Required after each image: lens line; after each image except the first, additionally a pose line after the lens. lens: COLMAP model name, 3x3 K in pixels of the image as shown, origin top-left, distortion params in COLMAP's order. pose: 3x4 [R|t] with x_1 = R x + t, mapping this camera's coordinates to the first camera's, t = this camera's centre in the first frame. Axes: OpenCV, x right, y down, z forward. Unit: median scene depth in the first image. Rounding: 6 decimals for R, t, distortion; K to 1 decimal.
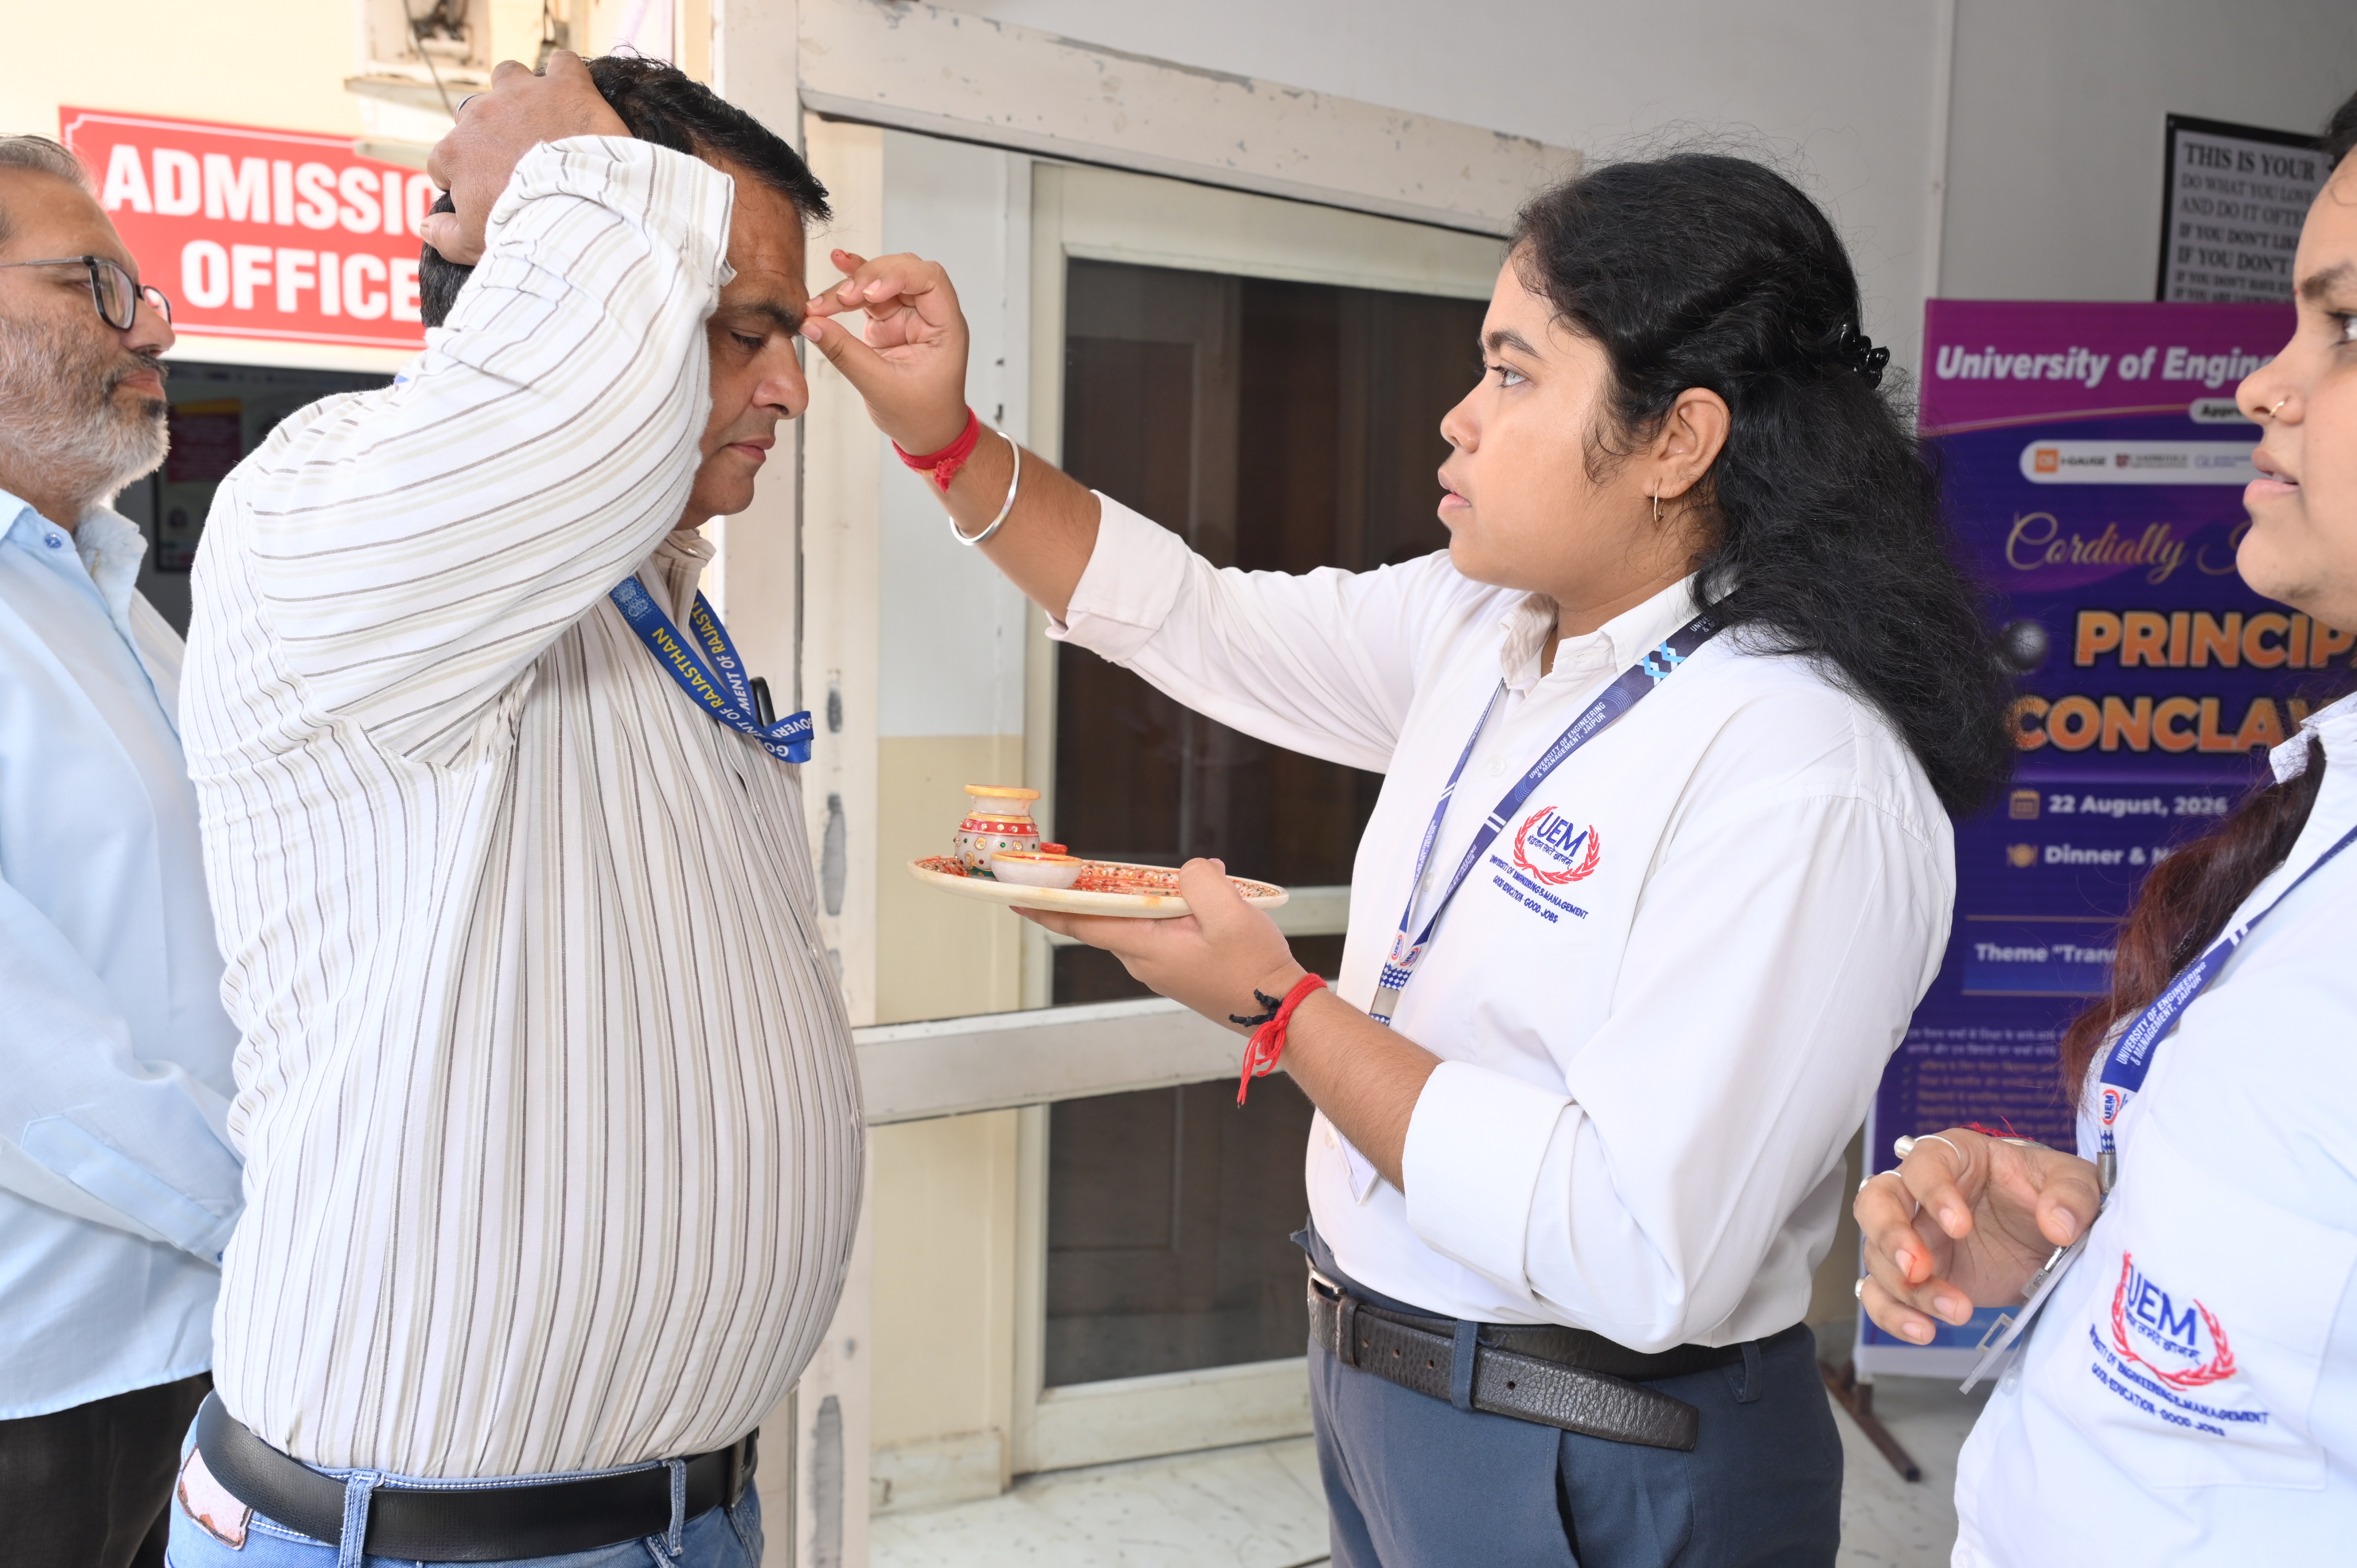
lens RADIAL K [[1885.5, 0, 1166.5], [0, 1885.5, 800.6], [0, 0, 1]] dist [0.030674, -0.024900]
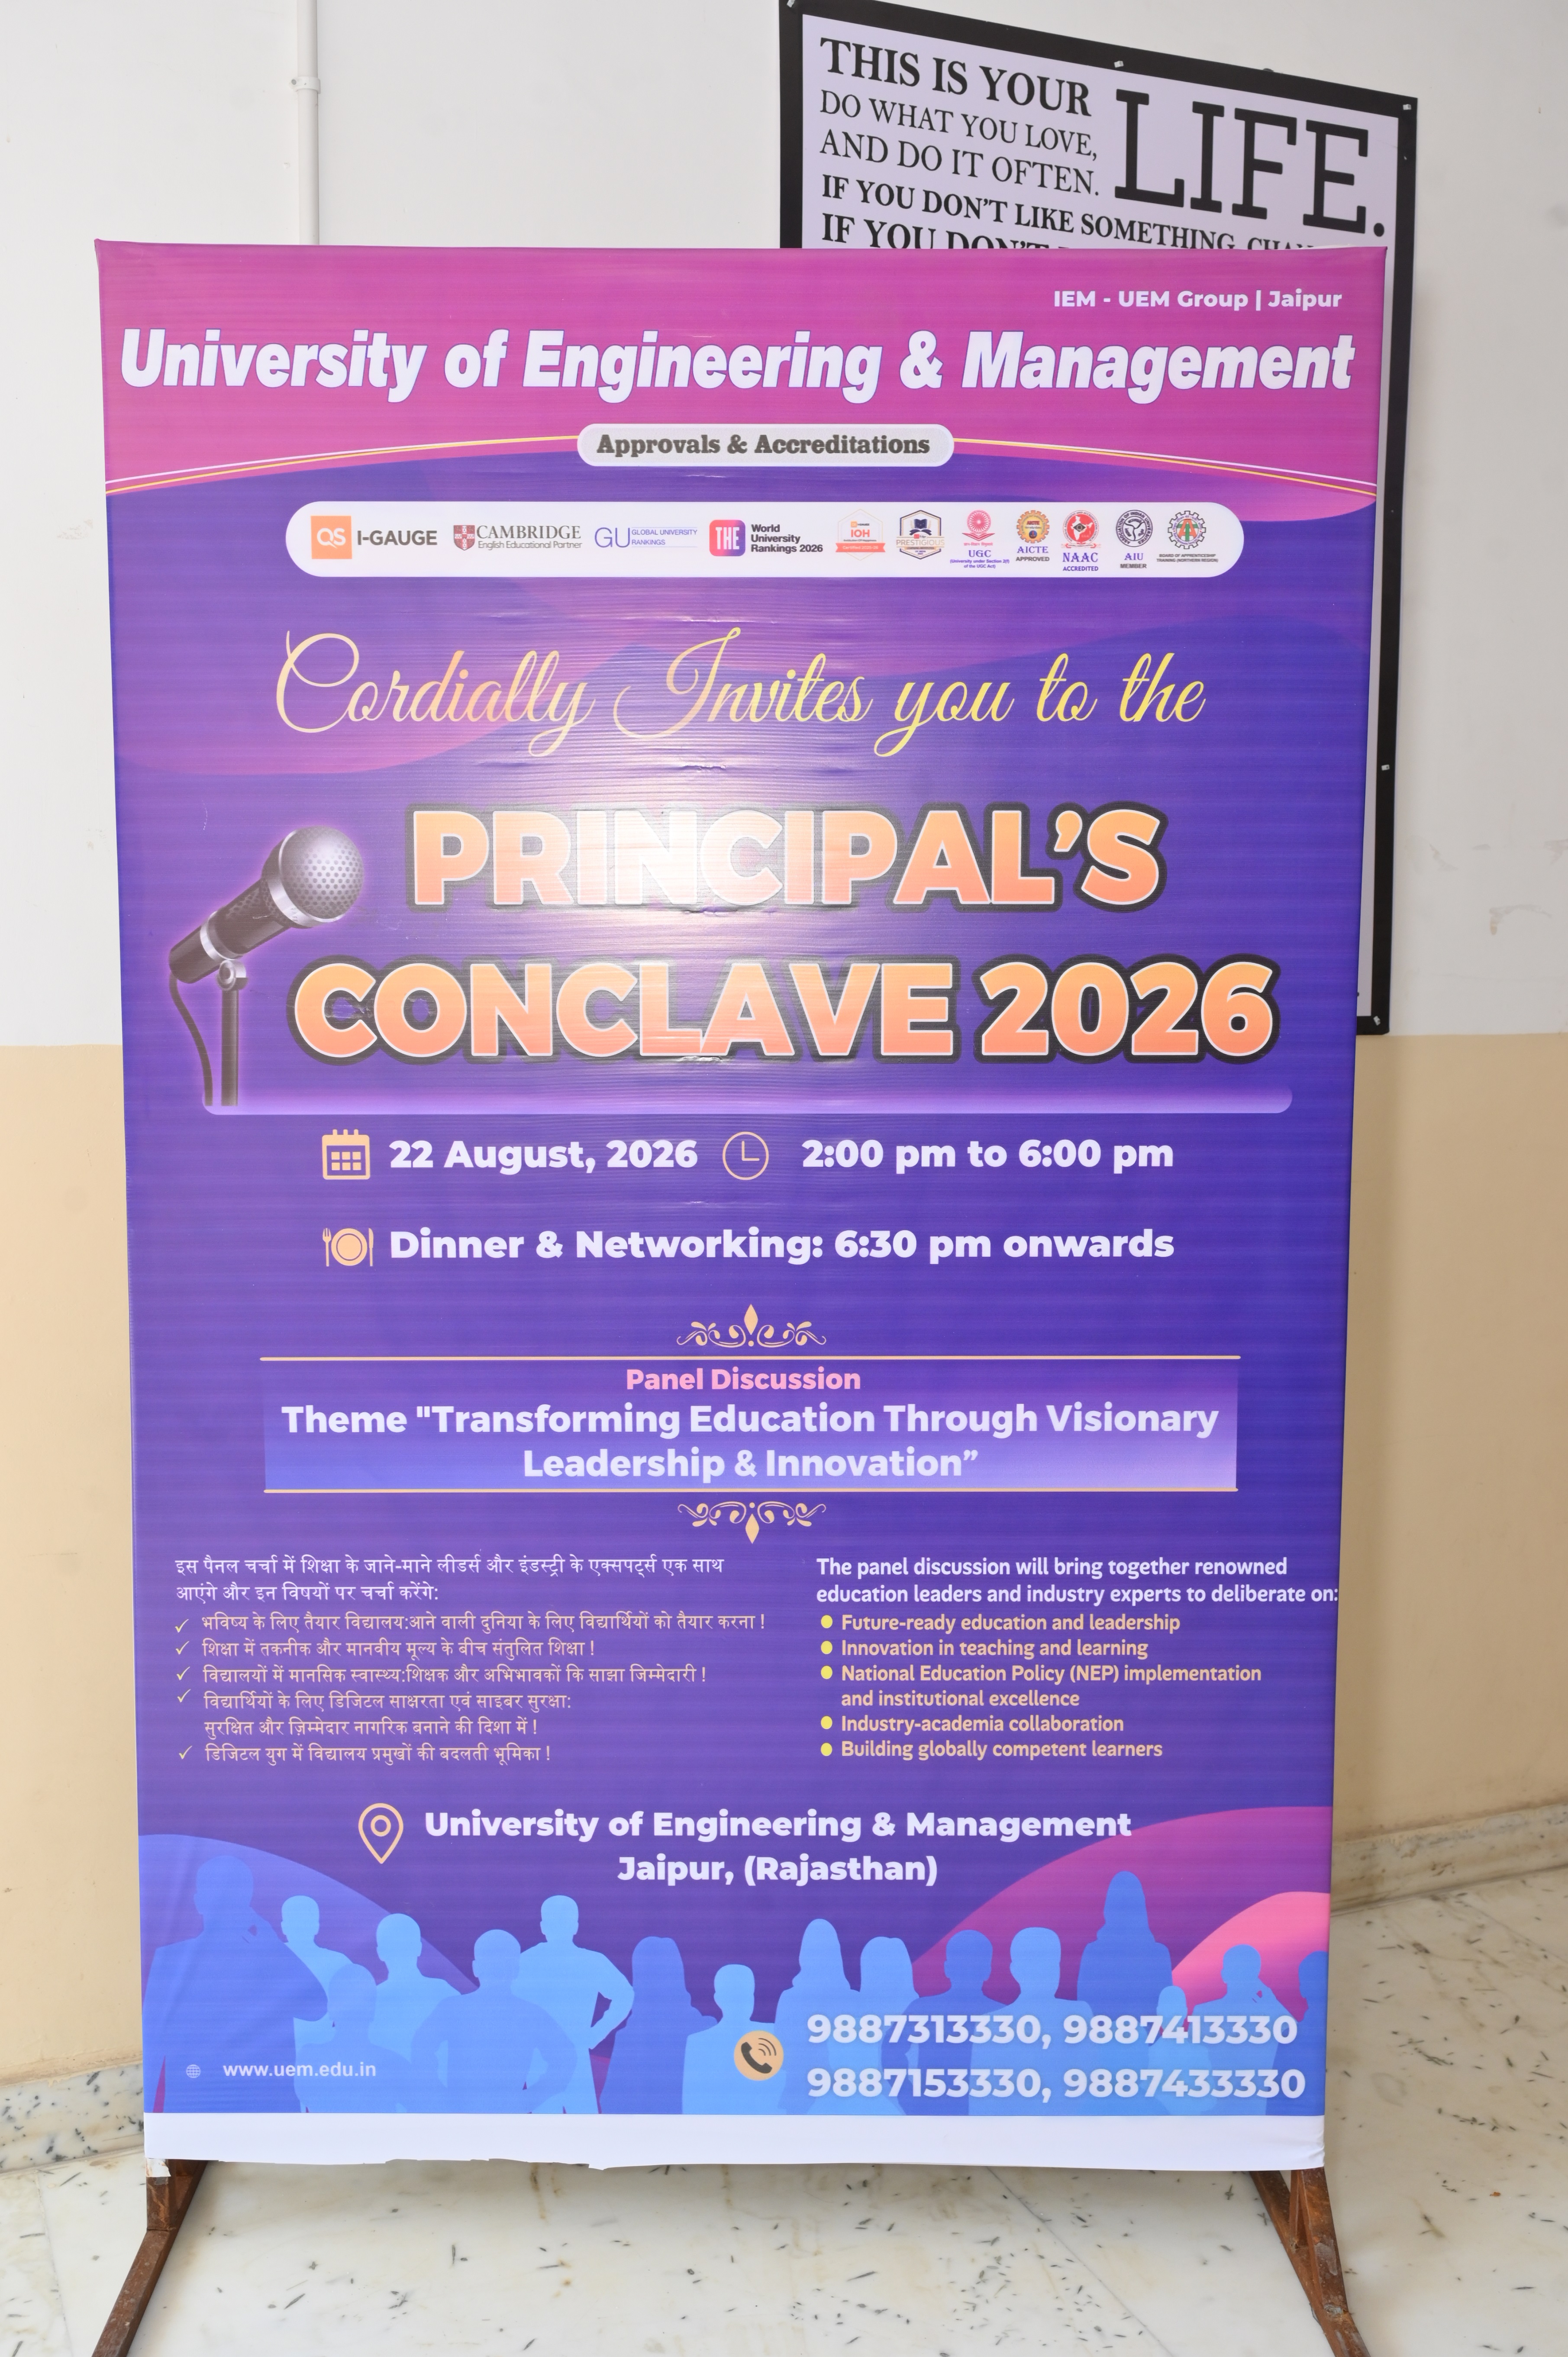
lens RADIAL K [[2298.8, 0, 771.7], [0, 2298.8, 1165.1], [0, 0, 1]] dist [0.015732, 0.000000]
pose [[0.999503, -0.015582, 0.027412, 0.566645], [0.015485, 0.999873, 0.003732, 0.004078], [-0.027467, -0.003306, 0.999617, 0.319080]]
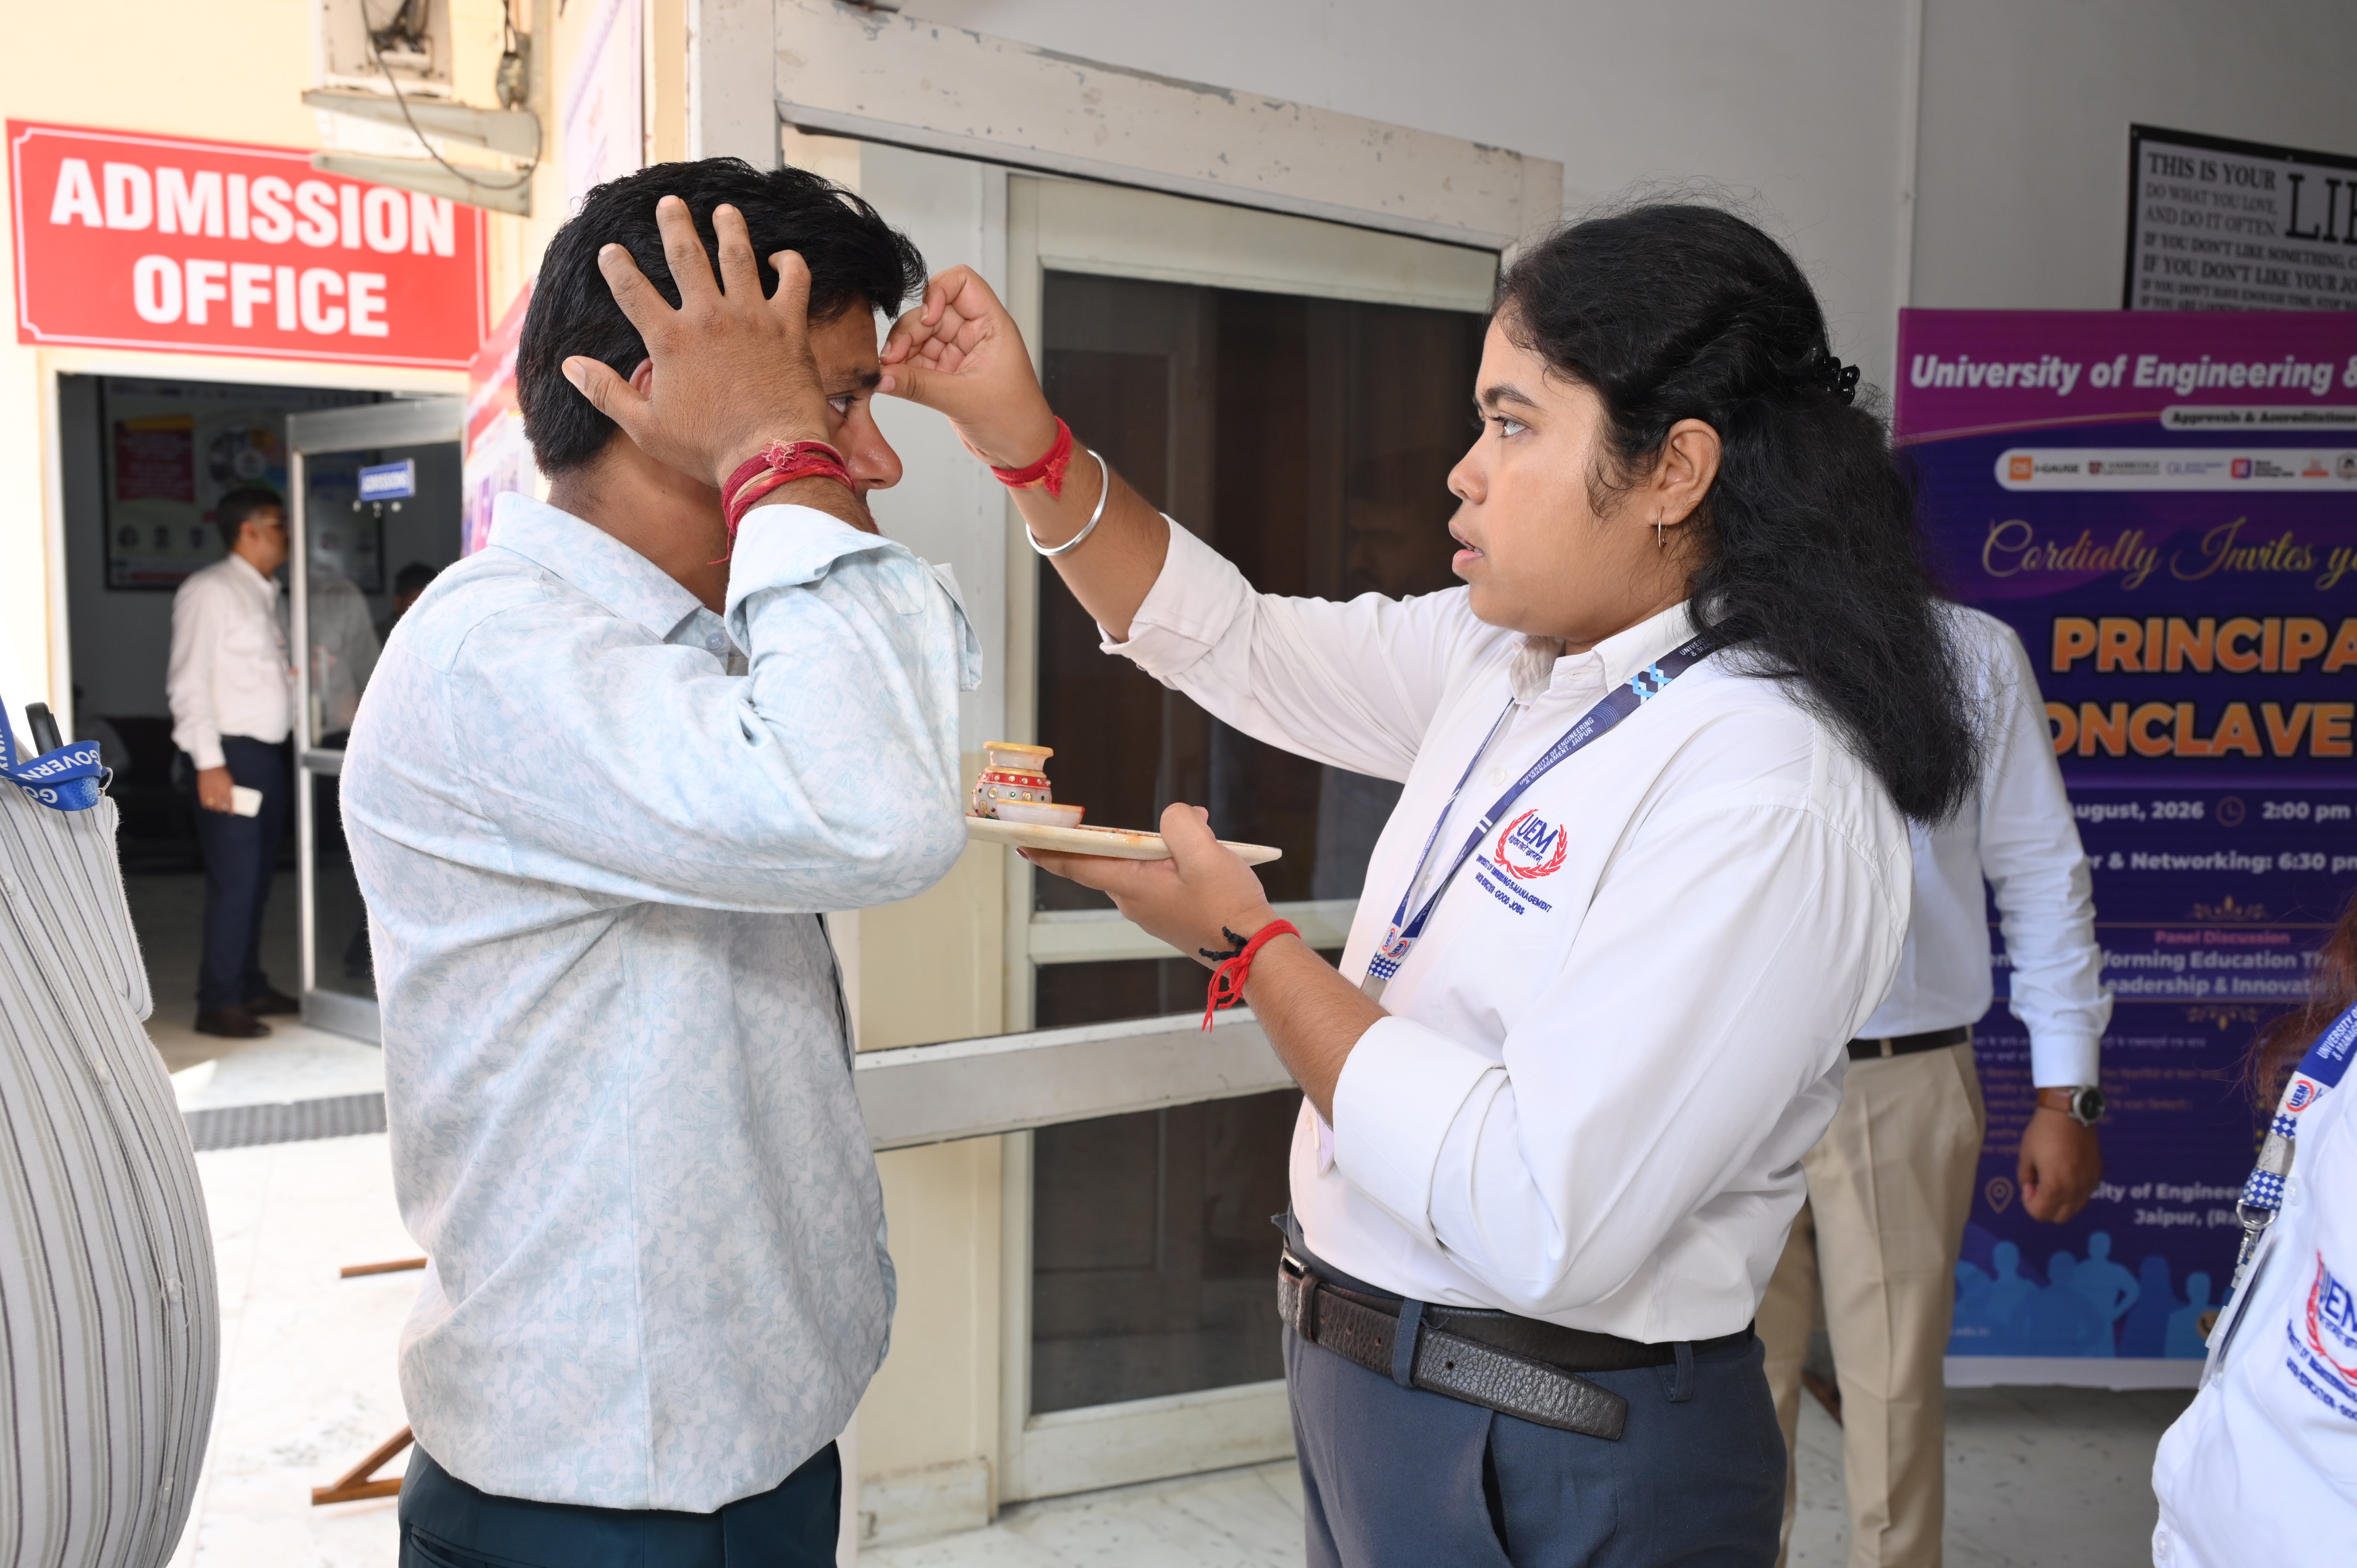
lens RADIAL K [[1885.5, 0, 1180.2], [0, 1885.5, 789.0], [0, 0, 1]] dist [0.030674, -0.024900]
pose [[0.999615, -0.010741, 0.025586, -0.008367], [0.011015, 0.999883, -0.010583, -0.003655], [-0.025469, 0.010861, 0.999617, 0.009825]]
